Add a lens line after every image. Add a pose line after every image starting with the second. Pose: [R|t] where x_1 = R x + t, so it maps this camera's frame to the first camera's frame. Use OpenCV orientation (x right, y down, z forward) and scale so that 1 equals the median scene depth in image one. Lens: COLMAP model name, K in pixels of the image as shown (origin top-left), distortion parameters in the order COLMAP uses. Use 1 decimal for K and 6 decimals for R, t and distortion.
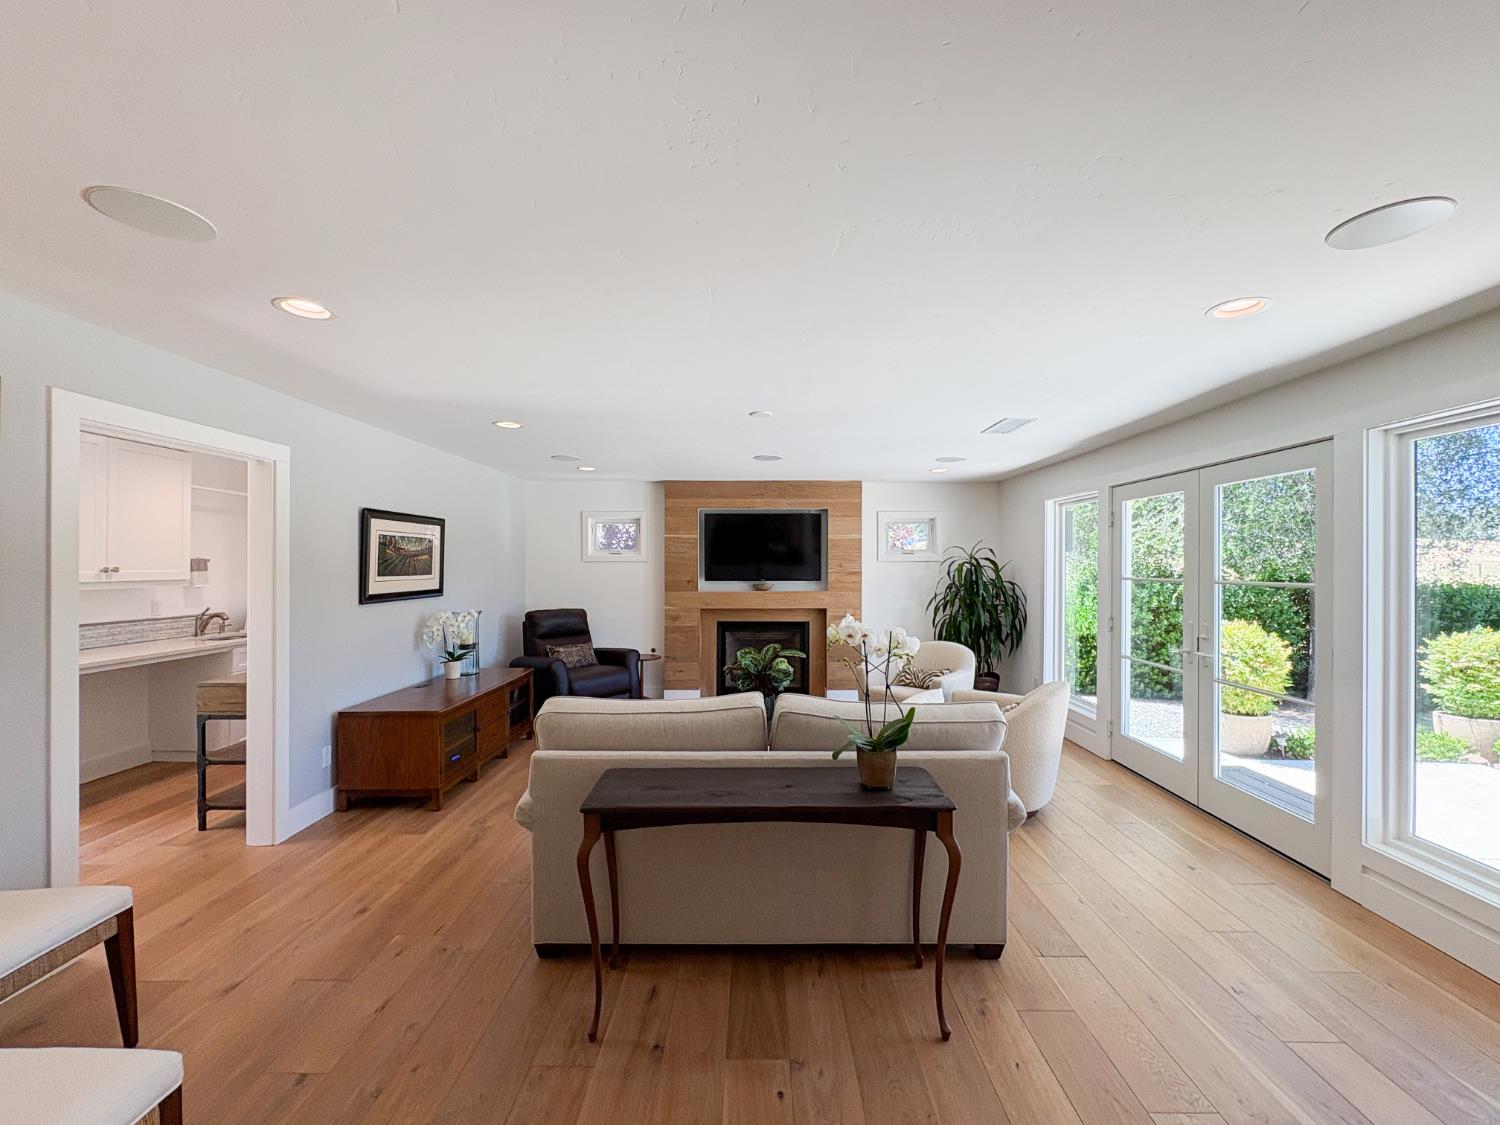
lens RADIAL K [[613.6, 0, 737.7], [0, 613.6, 568.4], [0, 0, 1]] dist [-0.000045, 0.001146]
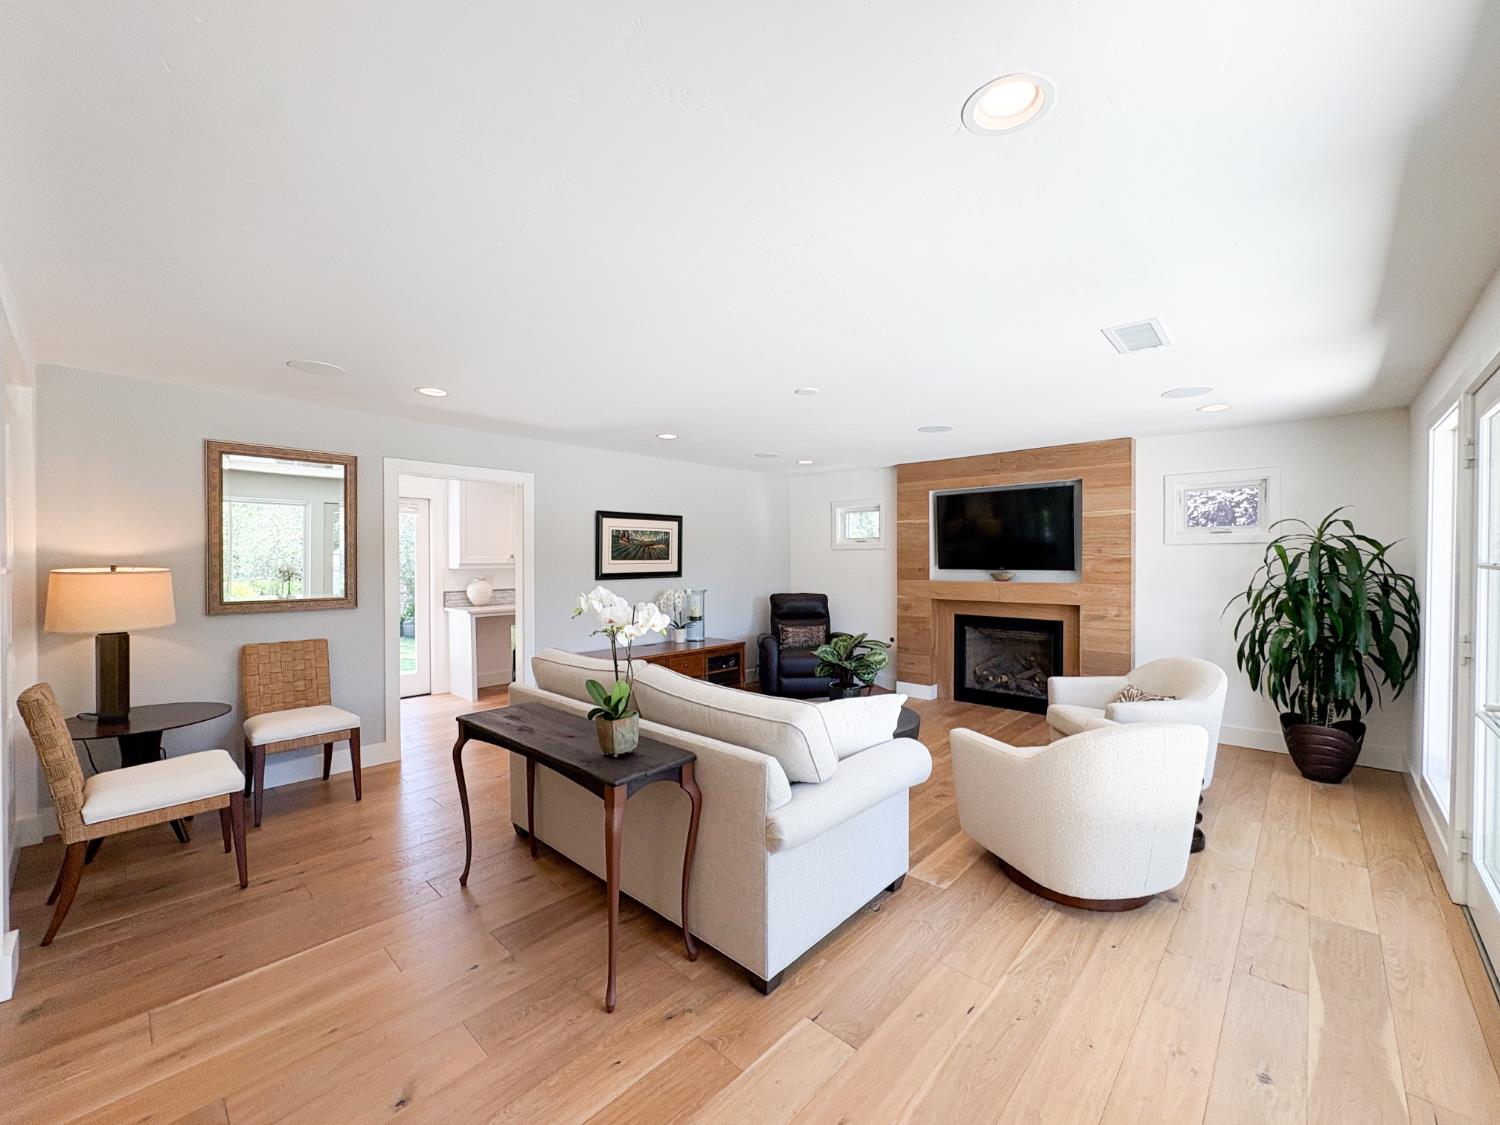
lens RADIAL K [[613.6, 0, 743.3], [0, 613.6, 564.0], [0, 0, 1]] dist [-0.000045, 0.001146]
pose [[0.732126, 0.004805, -0.681152, 0.369675], [-0.002289, 0.999987, 0.004594, 0.009688], [0.681166, -0.001805, 0.732127, 0.129964]]
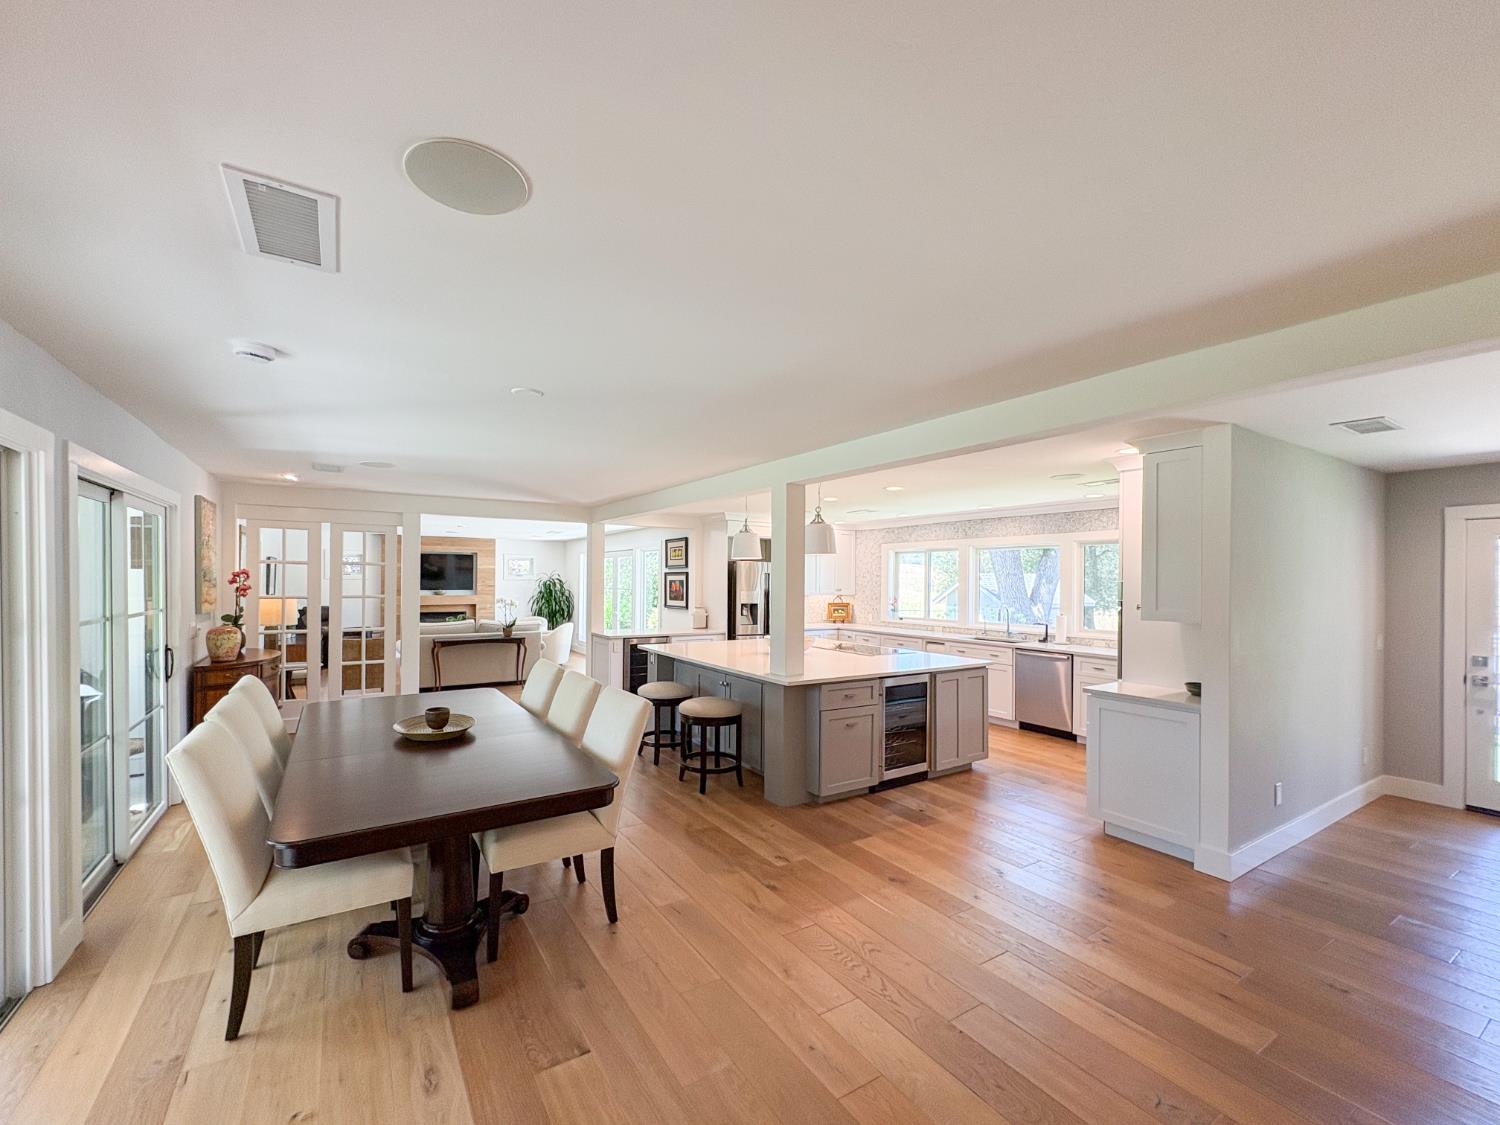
lens RADIAL K [[613.6, 0, 717.4], [0, 613.6, 588.5], [0, 0, 1]] dist [-0.000045, 0.001146]
pose [[0.840634, -0.000717, 0.541602, -0.264153], [-0.003995, 0.999964, 0.007524, -0.001188], [-0.541588, -0.008489, 0.840601, -1.038171]]
